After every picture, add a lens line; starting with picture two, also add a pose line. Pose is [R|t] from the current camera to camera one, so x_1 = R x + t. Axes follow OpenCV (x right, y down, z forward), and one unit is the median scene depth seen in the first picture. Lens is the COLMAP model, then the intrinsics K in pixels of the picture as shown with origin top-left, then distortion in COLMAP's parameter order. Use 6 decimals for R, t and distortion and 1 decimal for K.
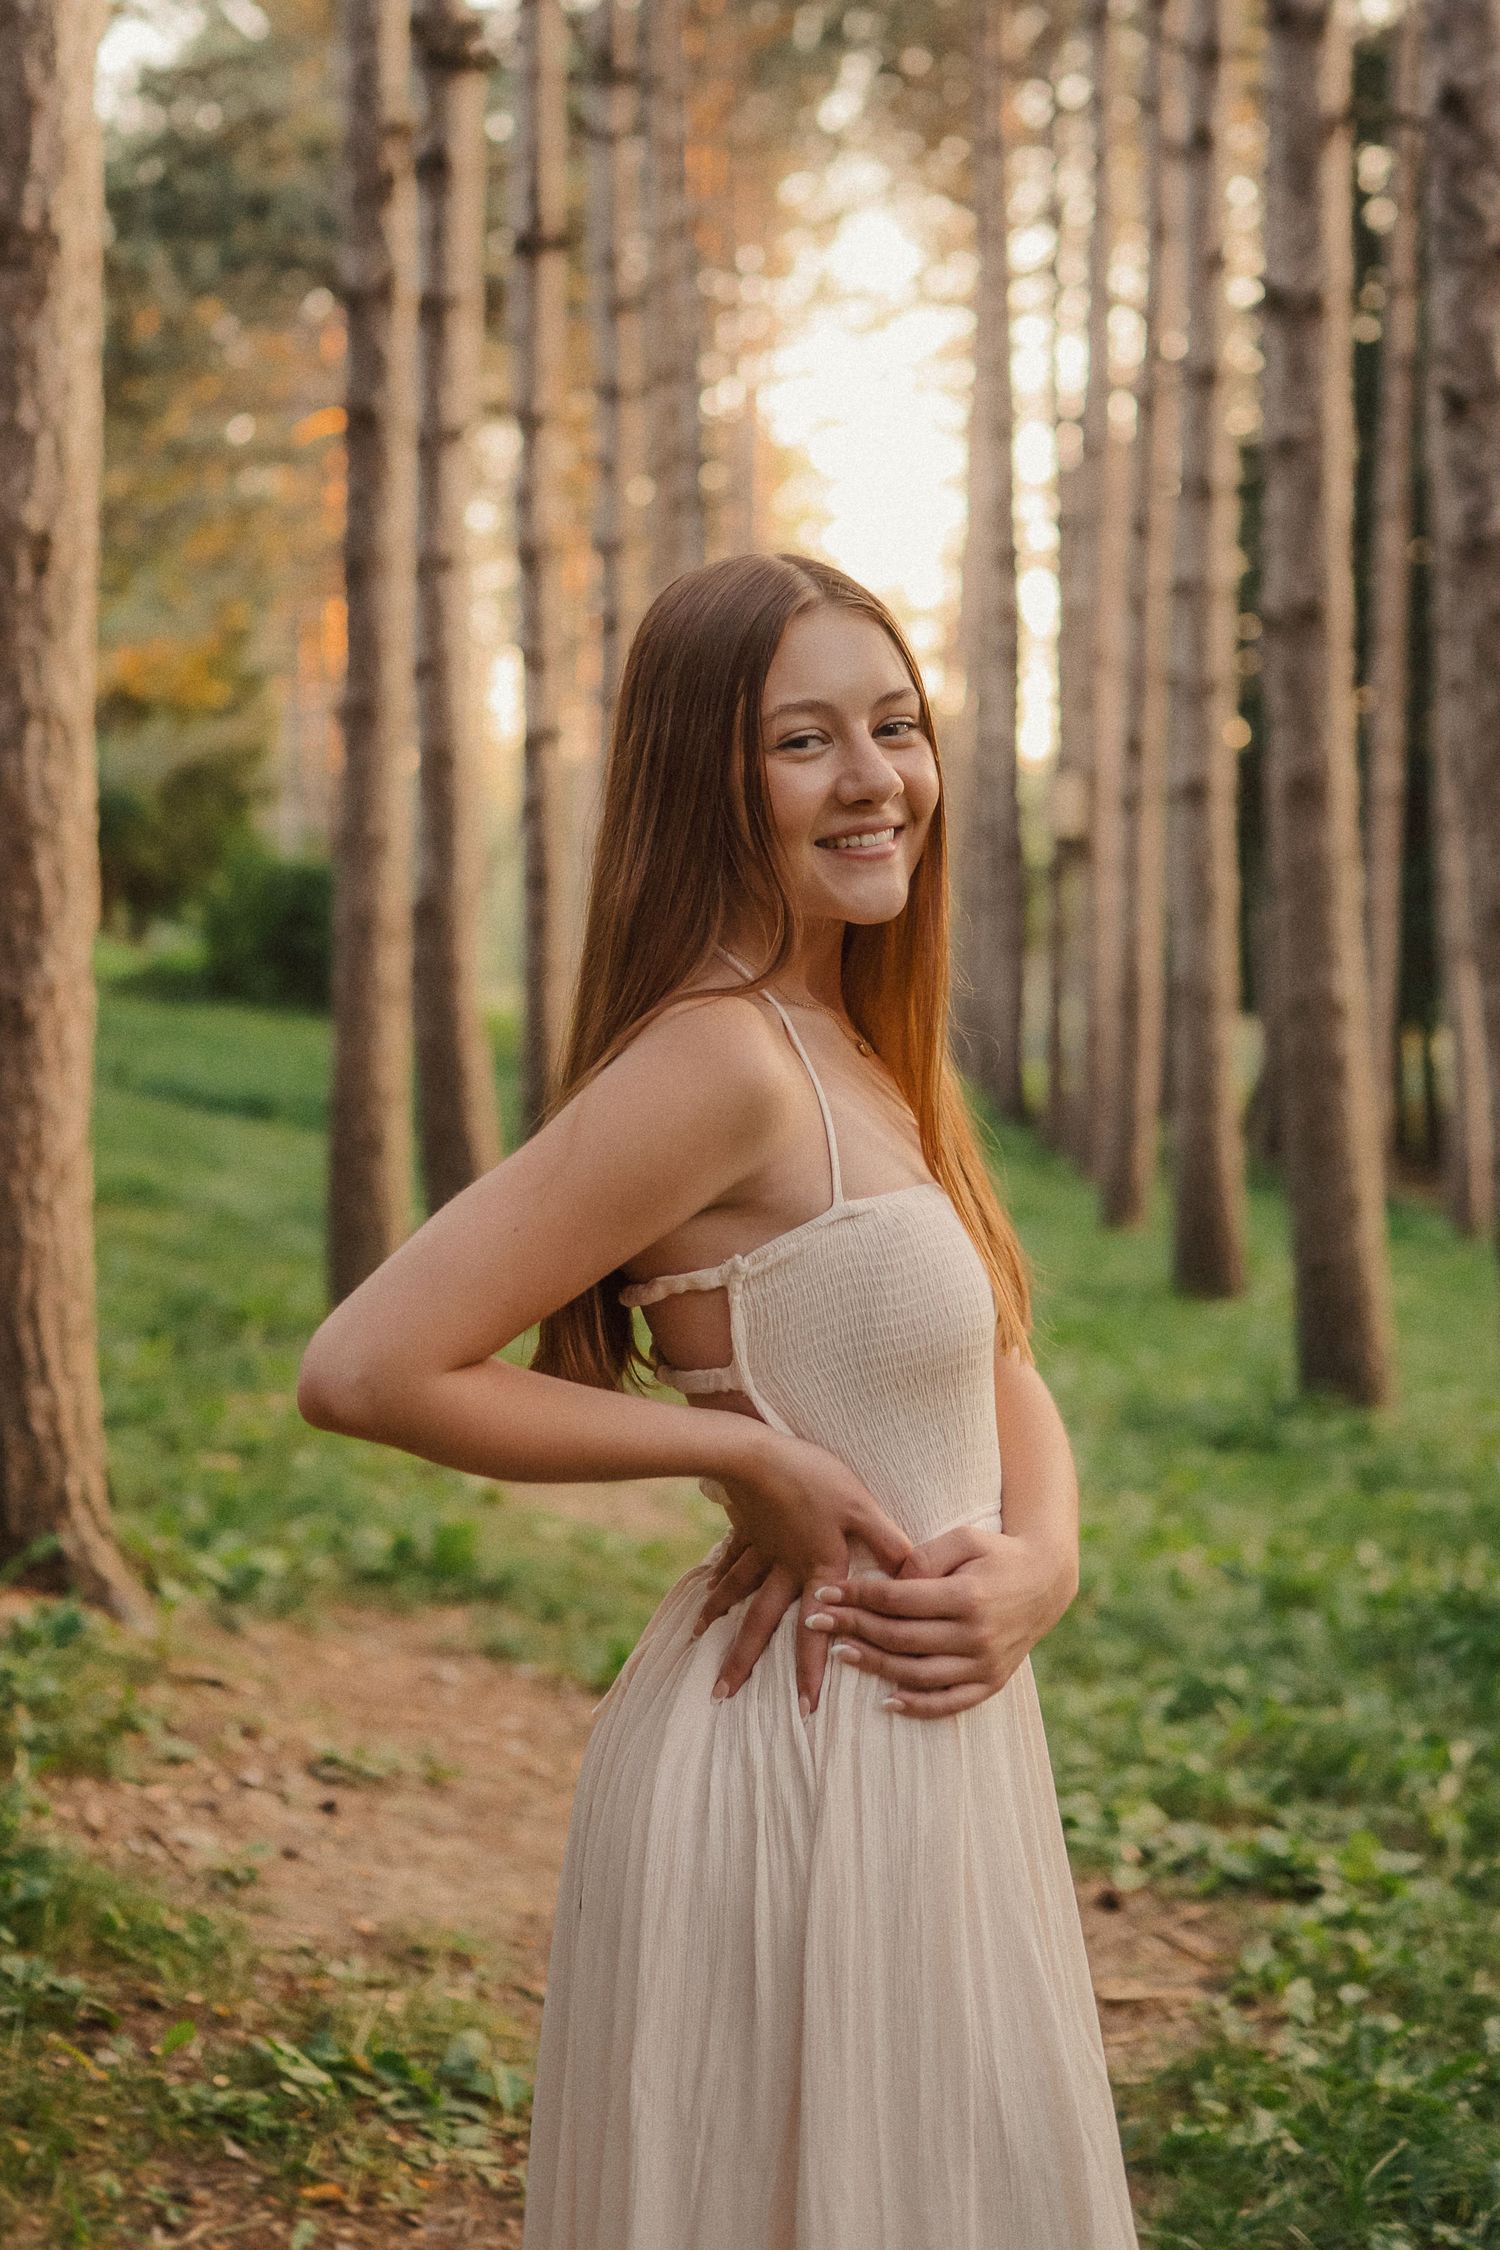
lens RADIAL K [[2438.0, 0, 753.9], [0, 2438.0, 948.4], [0, 0, 1]] dist [0.001811, -0.002429]
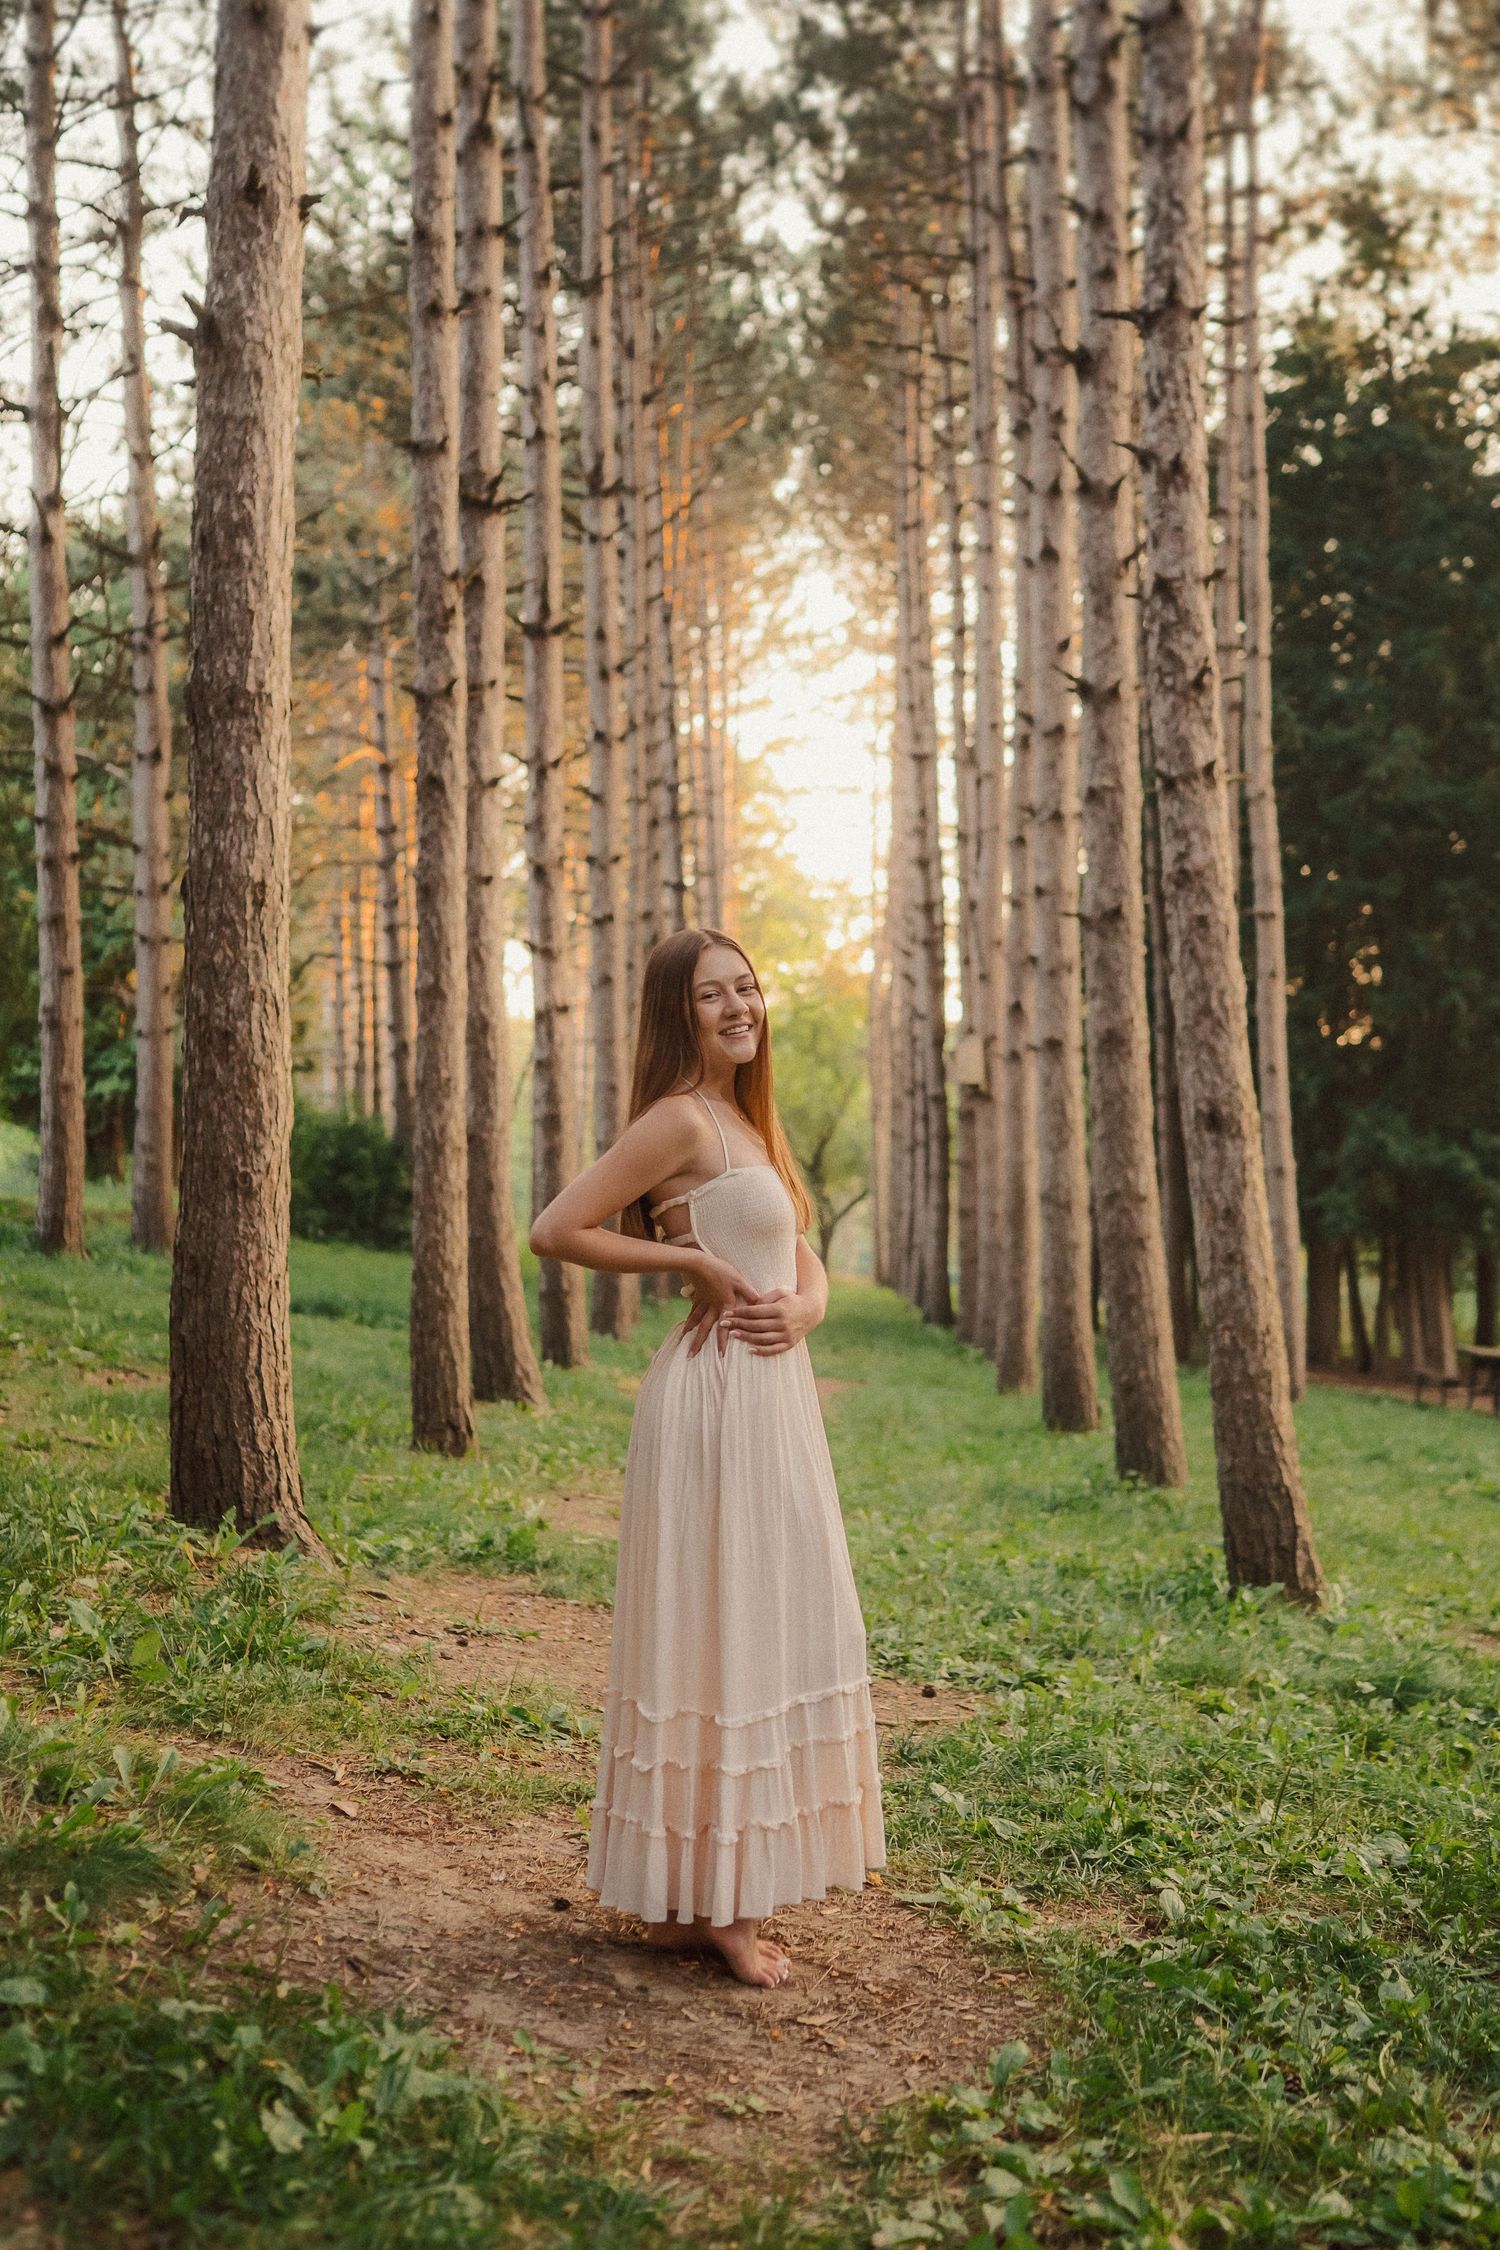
lens RADIAL K [[2166.4, 0, 760.1], [0, 2166.4, 1126.2], [0, 0, 1]] dist [-0.010732, 0.019439]
pose [[0.999774, -0.013703, 0.016258, 0.004957], [0.014259, 0.999299, -0.034627, 0.024028], [-0.015772, 0.034851, 0.999268, -0.232972]]
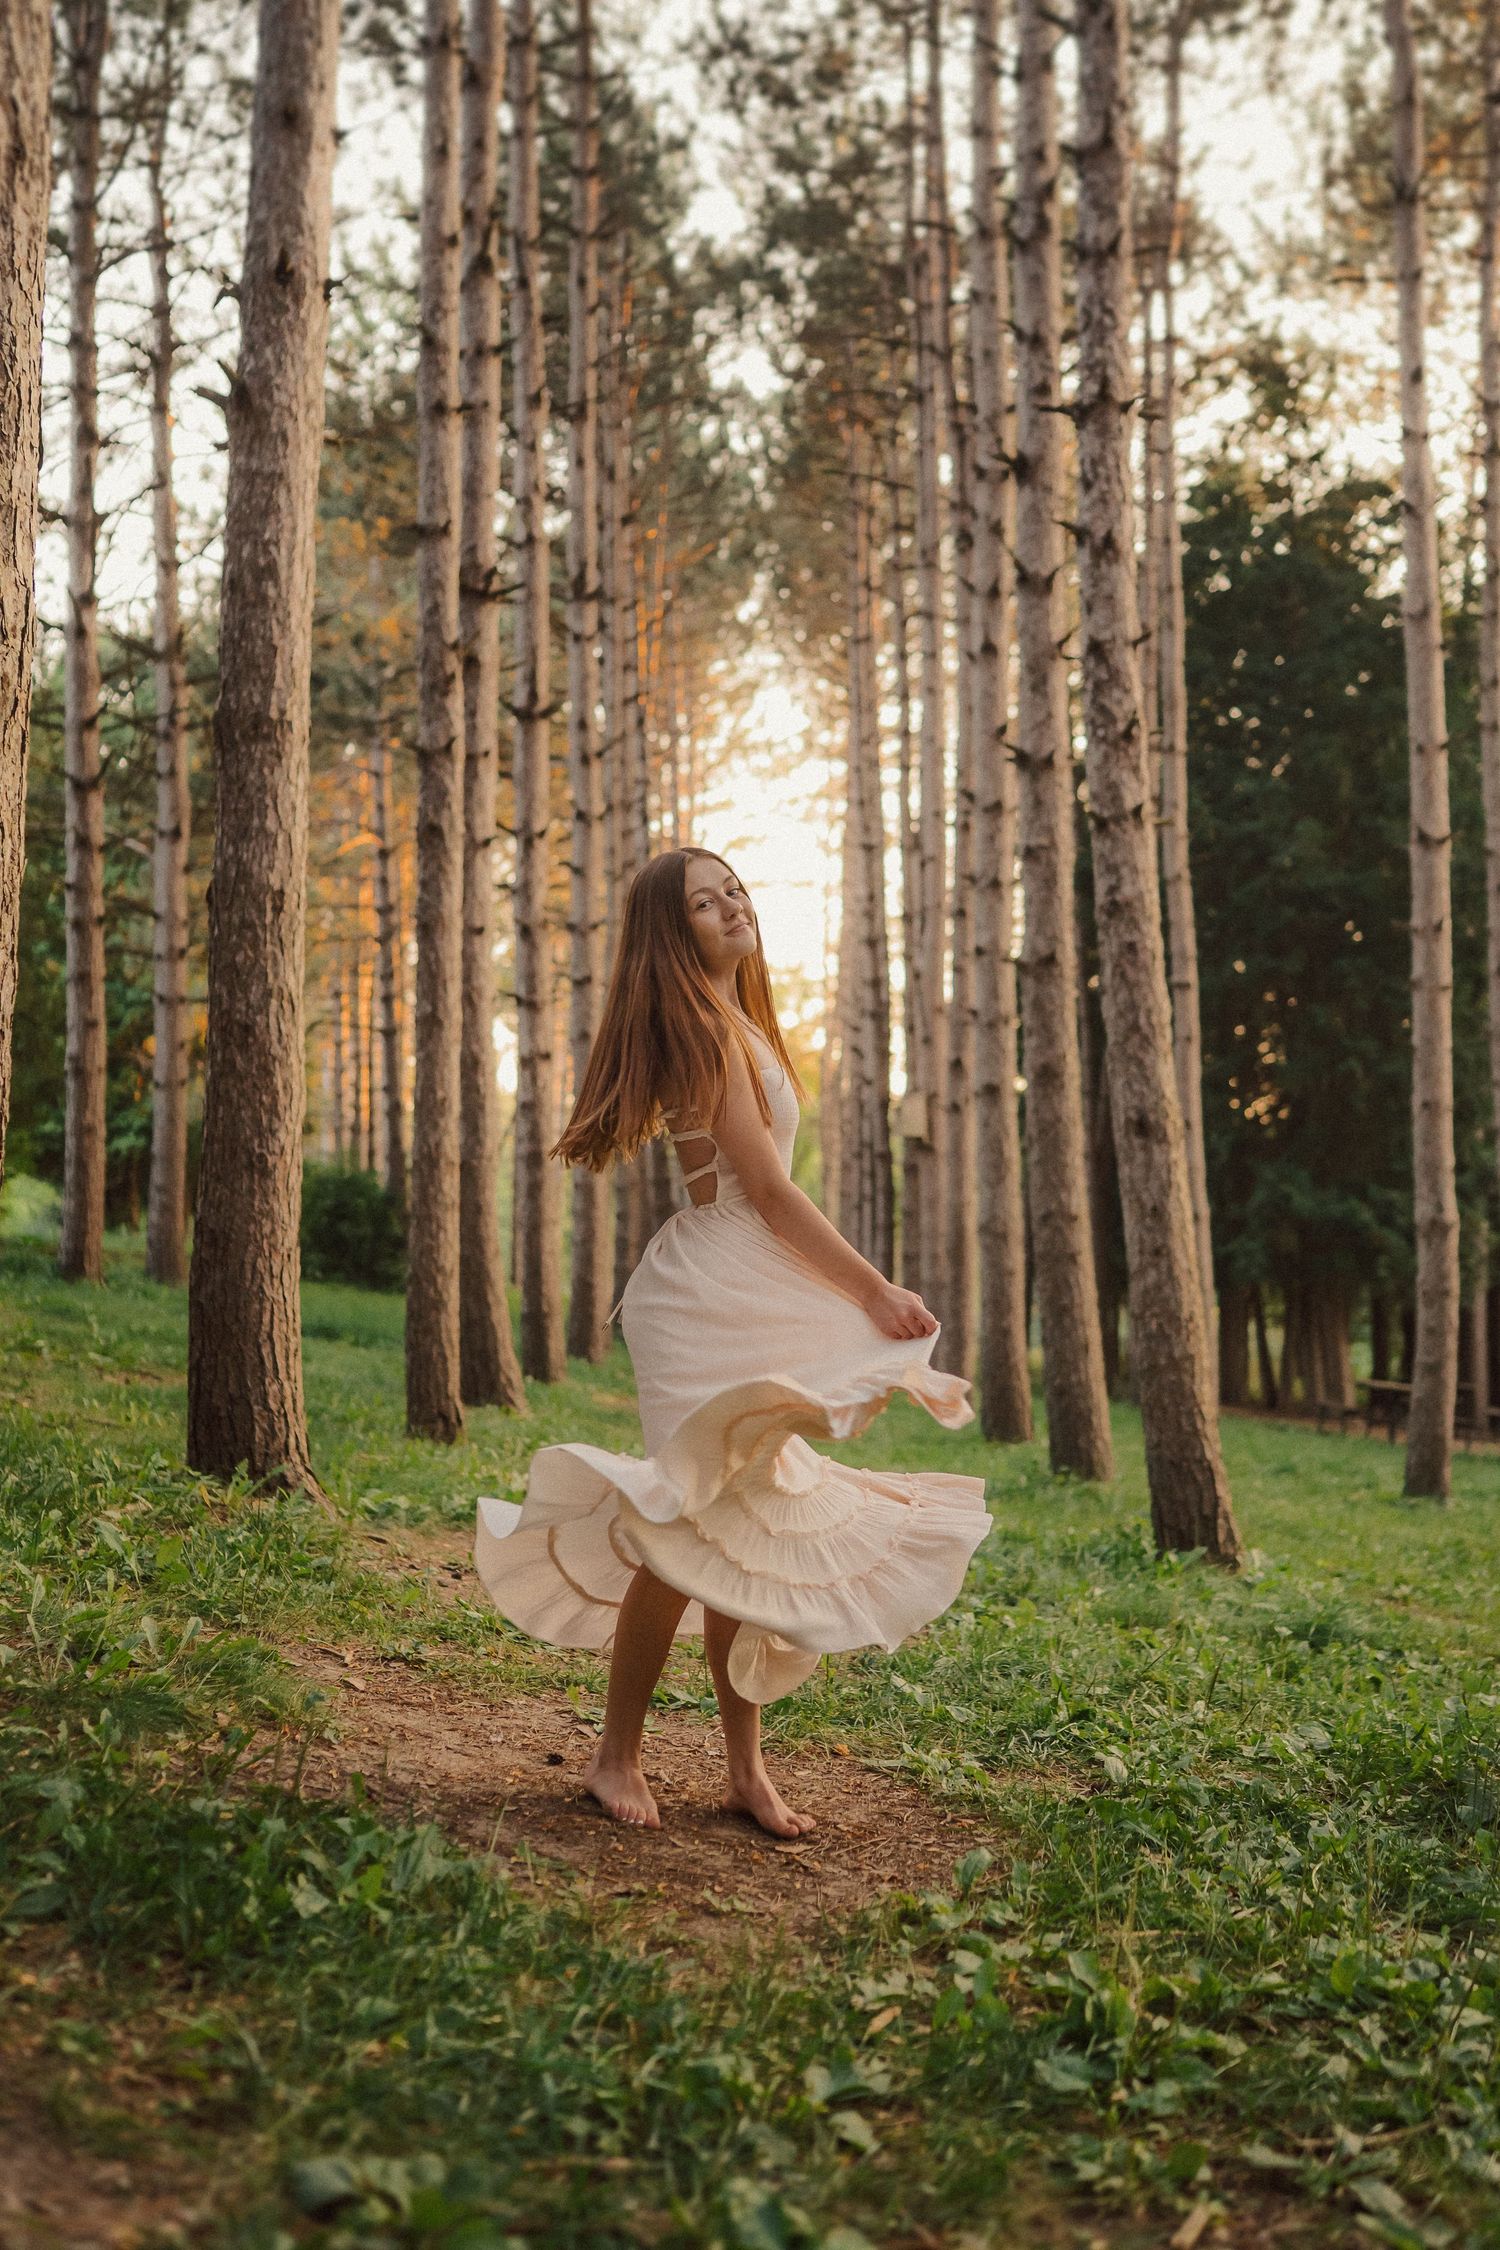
lens RADIAL K [[1973.9, 0, 750.0], [0, 1973.9, 1125.0], [0, 0, 1]] dist [-0.011508, 0.018869]
pose [[0.999467, -0.005654, 0.032163, -0.000689], [0.007957, 0.997378, -0.071926, 0.057974], [-0.031672, 0.072144, 0.996891, -0.231679]]
